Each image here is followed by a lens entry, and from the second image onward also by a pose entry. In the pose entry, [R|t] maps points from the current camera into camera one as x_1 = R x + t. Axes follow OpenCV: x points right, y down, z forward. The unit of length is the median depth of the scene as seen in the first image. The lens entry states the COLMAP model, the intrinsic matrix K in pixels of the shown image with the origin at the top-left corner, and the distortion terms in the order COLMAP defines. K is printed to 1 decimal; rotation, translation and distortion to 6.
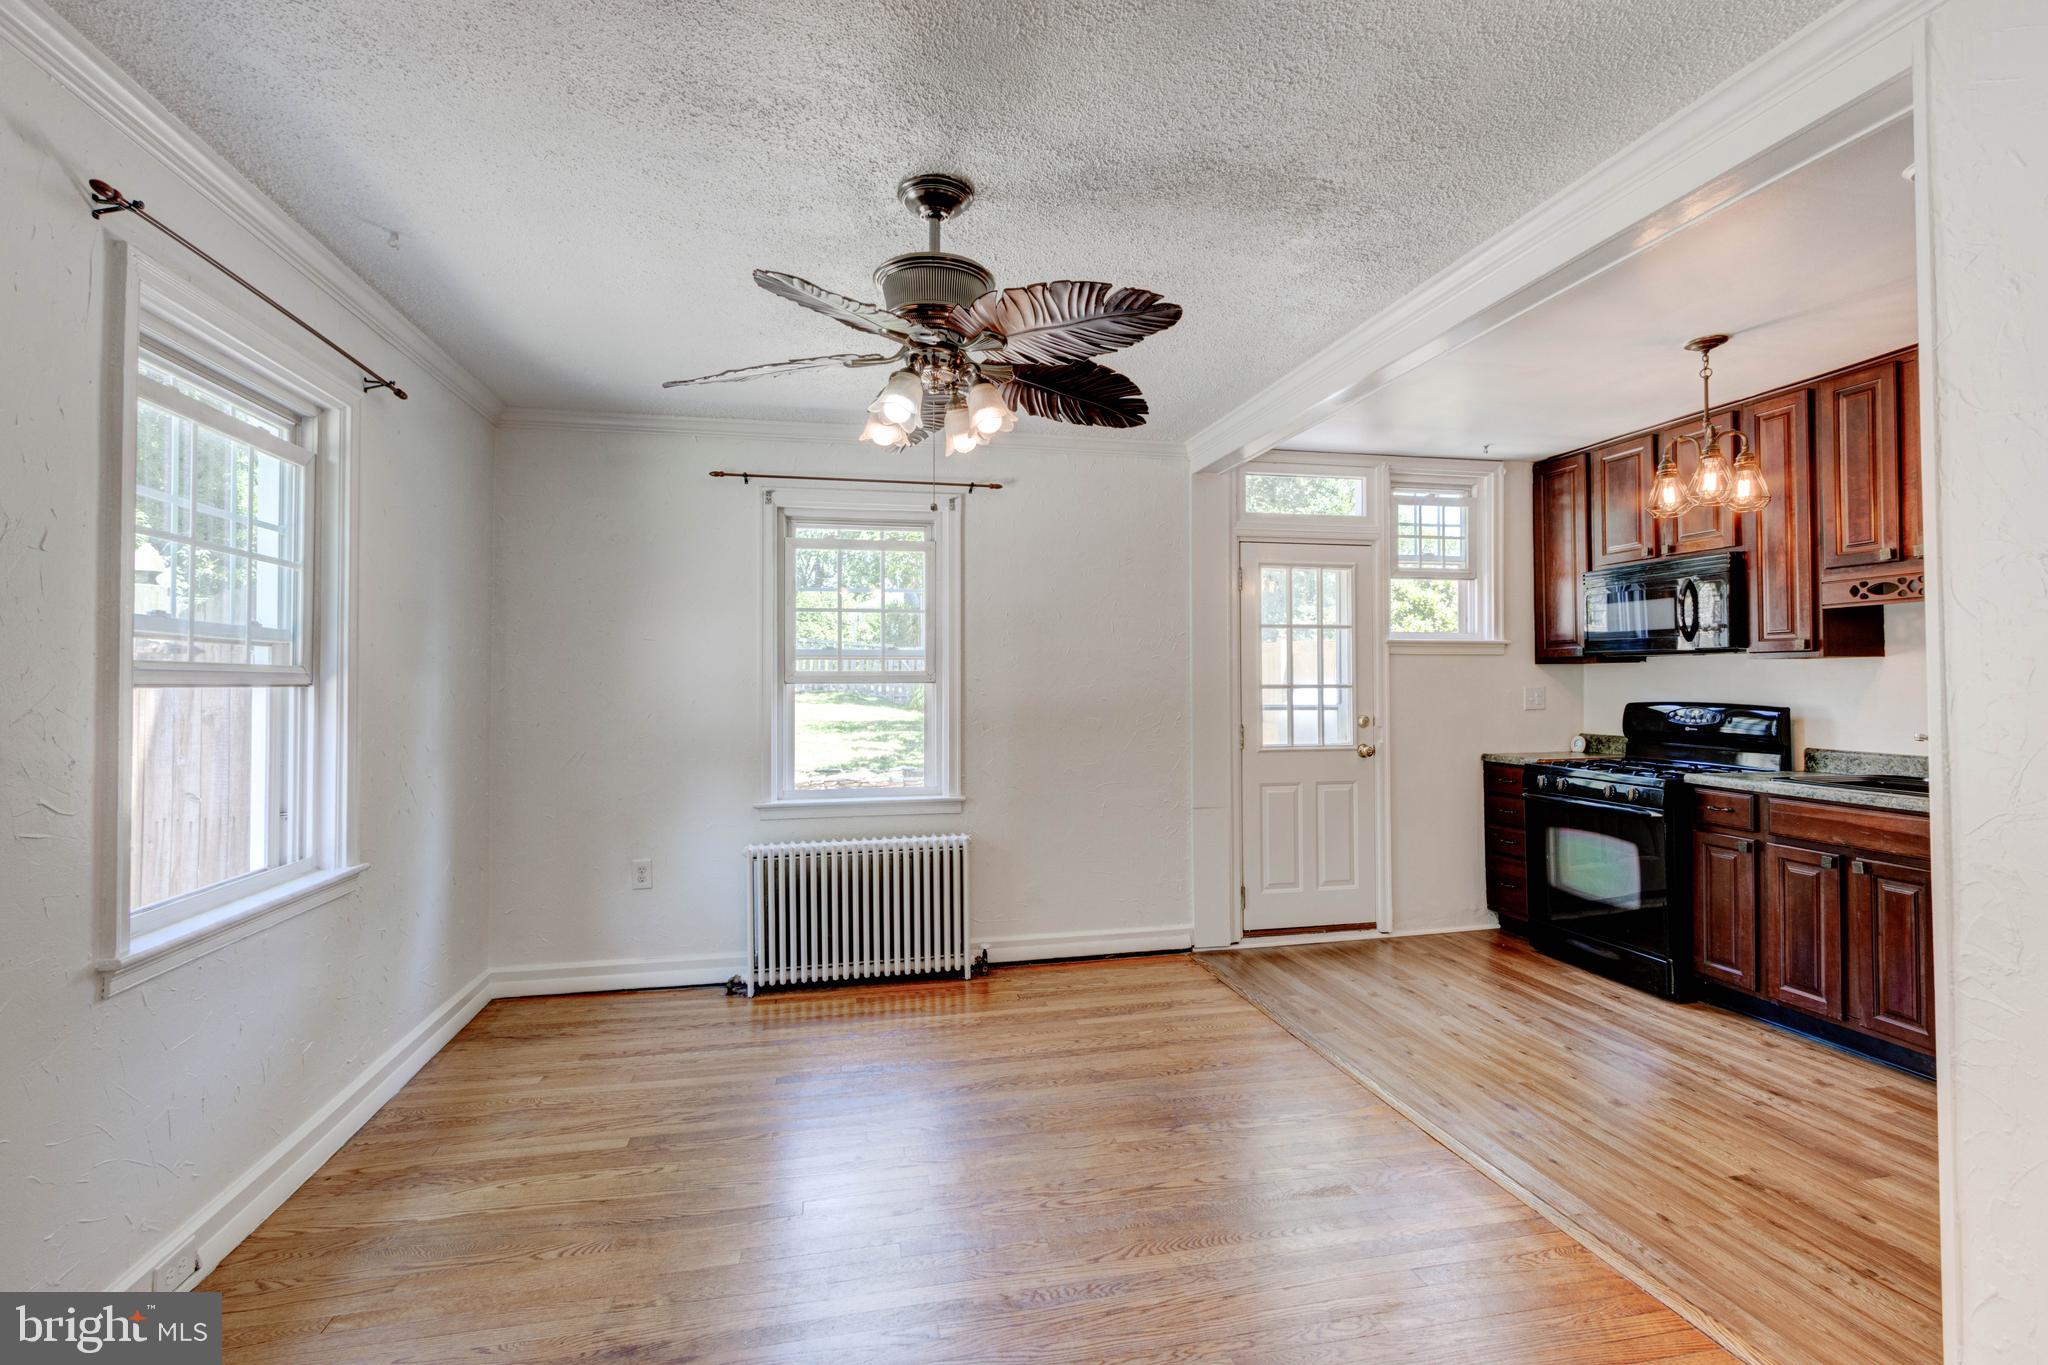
lens RADIAL K [[993.1, 0, 1025.1], [0, 993.1, 660.2], [0, 0, 1]] dist [0.004419, -0.000204]
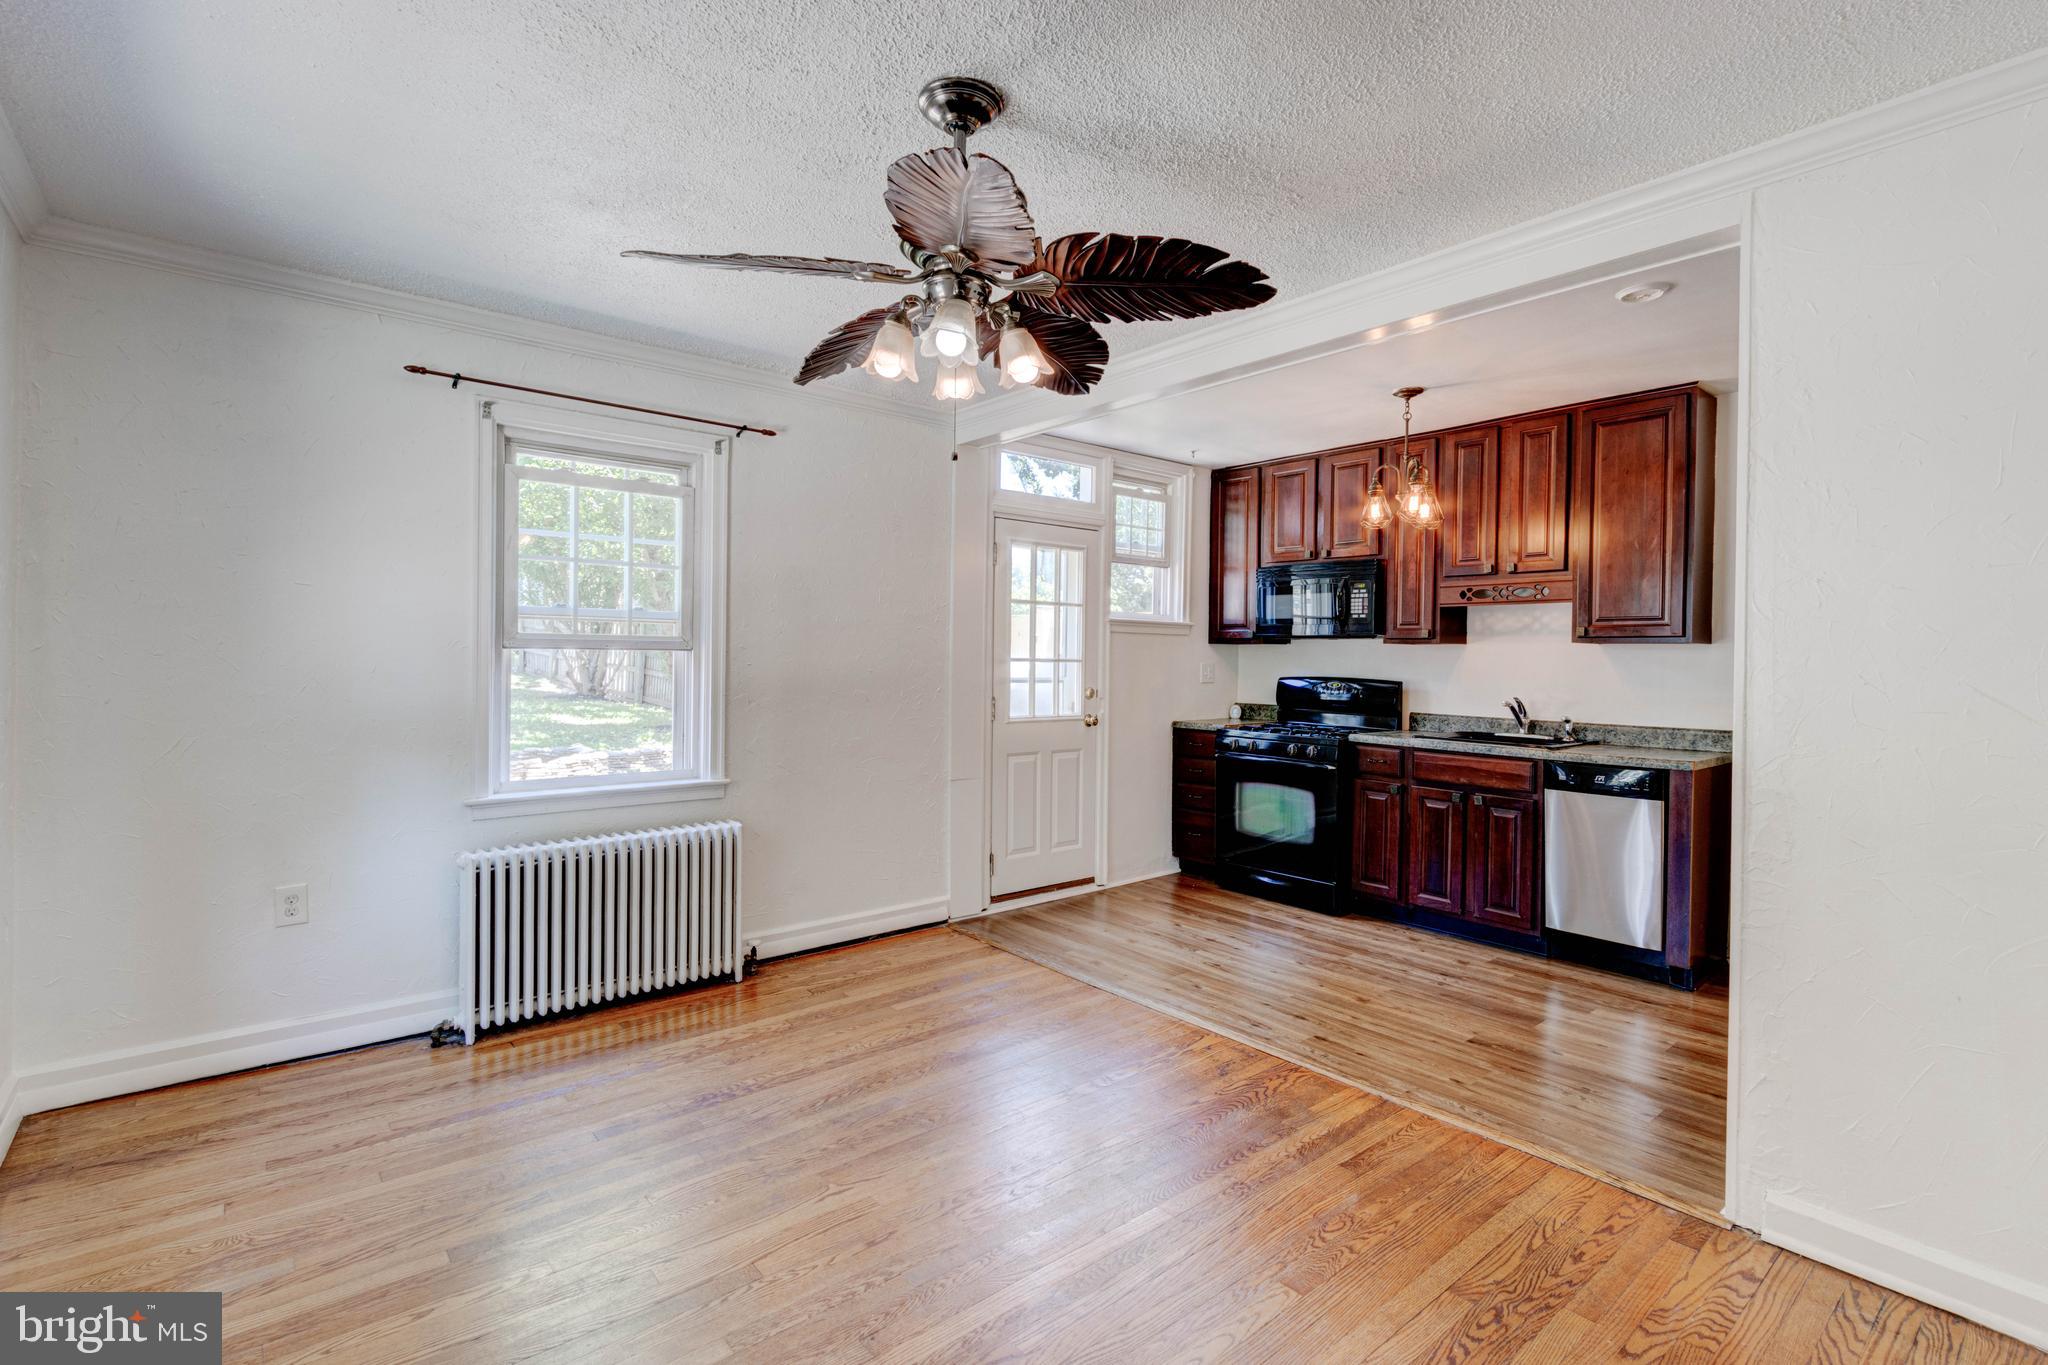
lens RADIAL K [[981.4, 0, 1061.9], [0, 981.4, 664.4], [0, 0, 1]] dist [0.012581, -0.007938]
pose [[0.872280, 0.011447, 0.488872, -0.240884], [-0.026933, 0.999333, 0.024656, 0.005198], [-0.488264, -0.034673, 0.872007, 0.094349]]
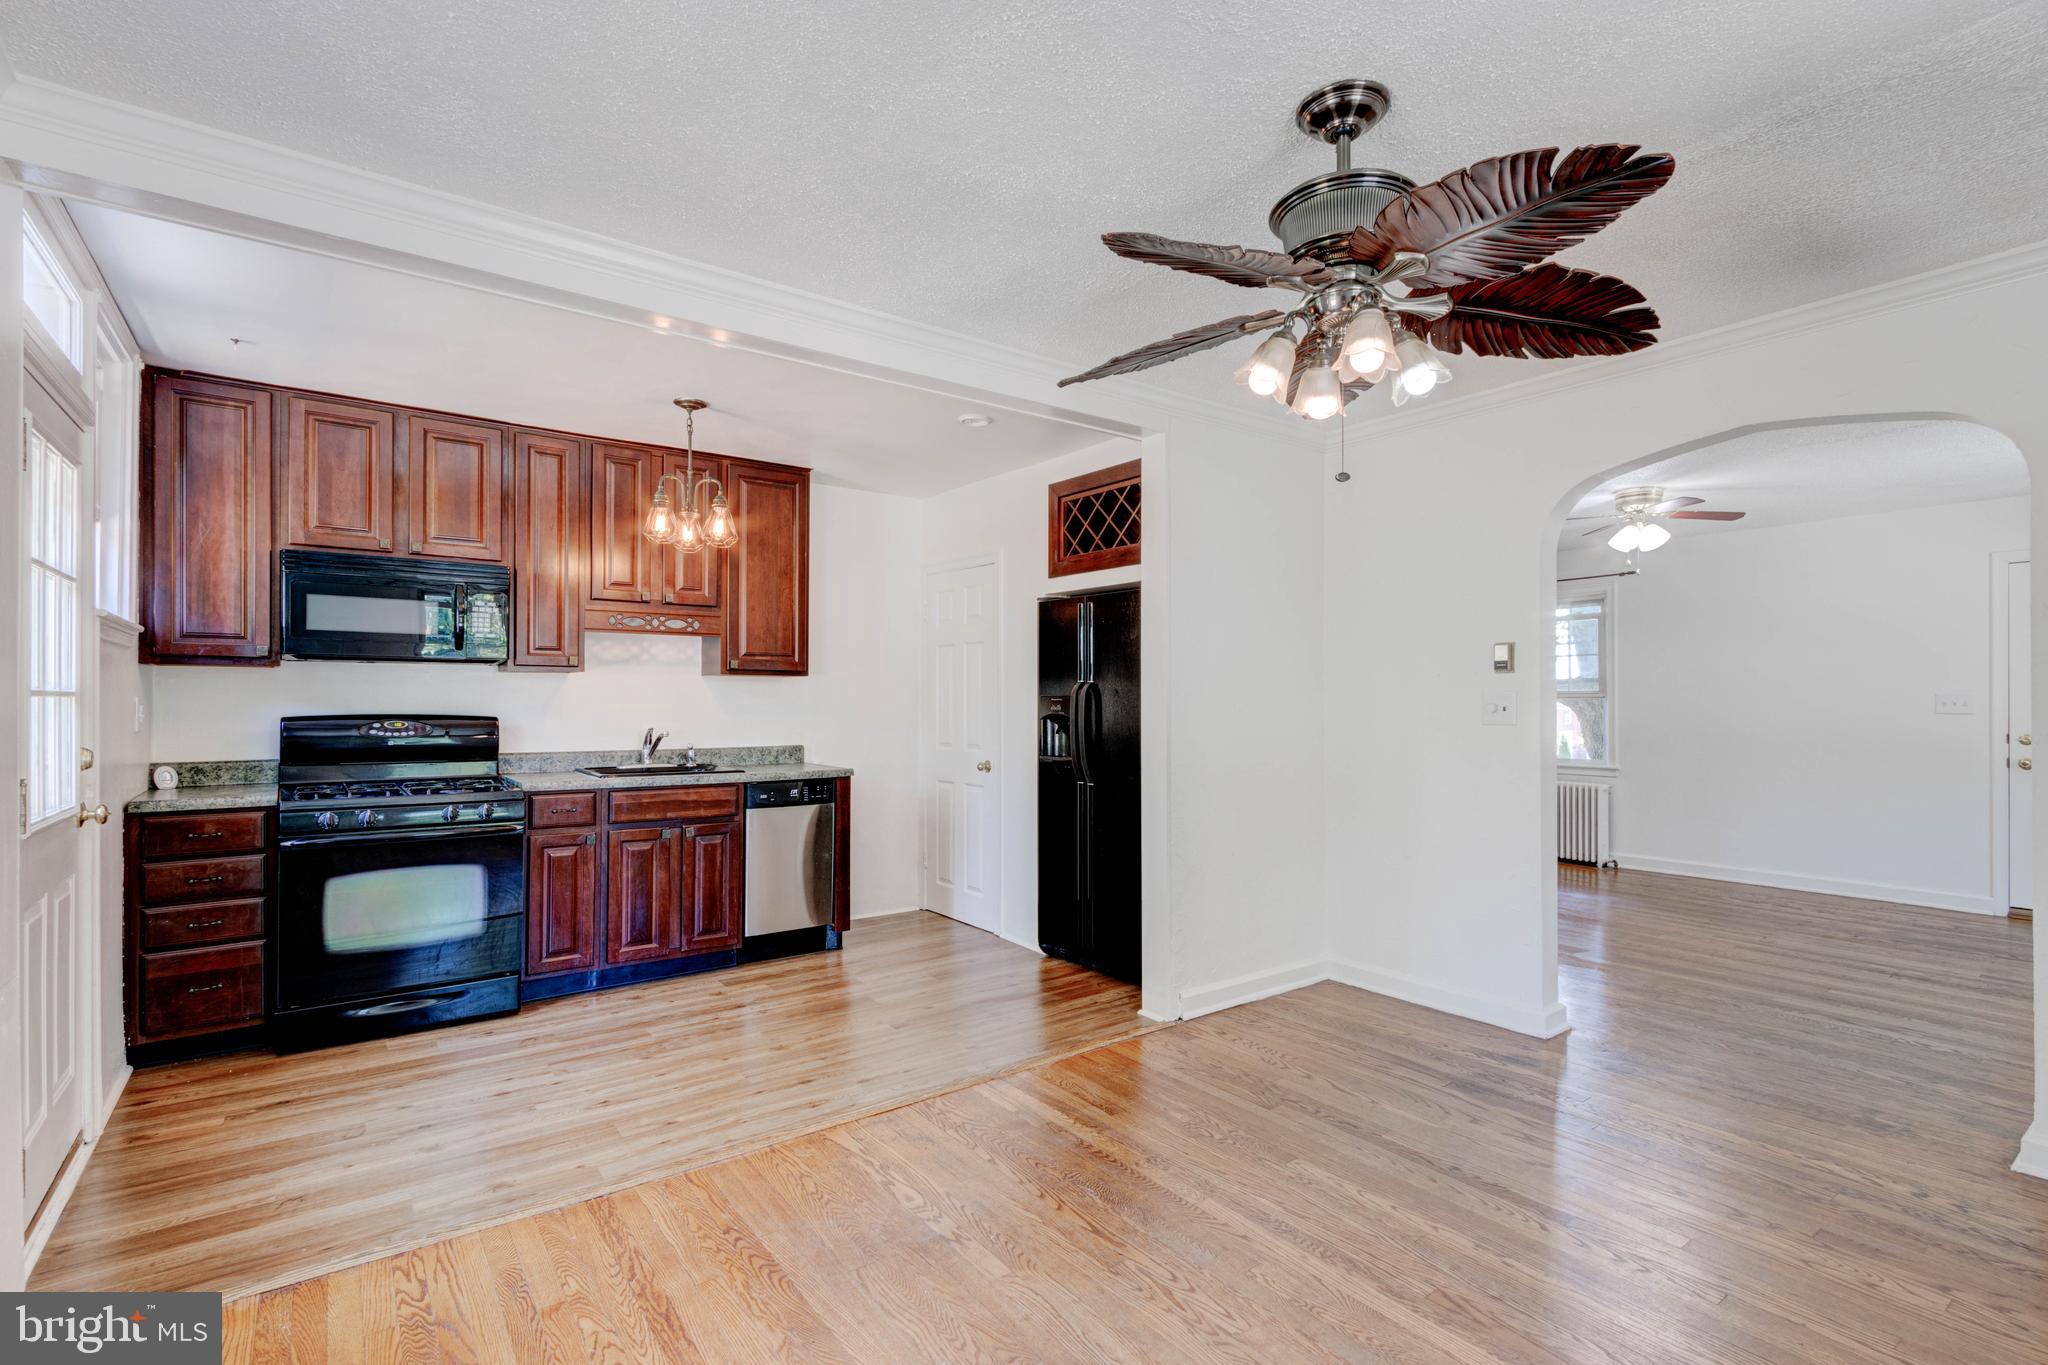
lens RADIAL K [[920.1, 0, 1052.8], [0, 920.1, 697.0], [0, 0, 1]] dist [0.003571, 0.000321]
pose [[-0.431376, 0.006638, 0.902148, -0.381812], [-0.020960, 0.999629, -0.017378, 0.029848], [-0.901929, -0.026405, -0.431077, 0.857363]]
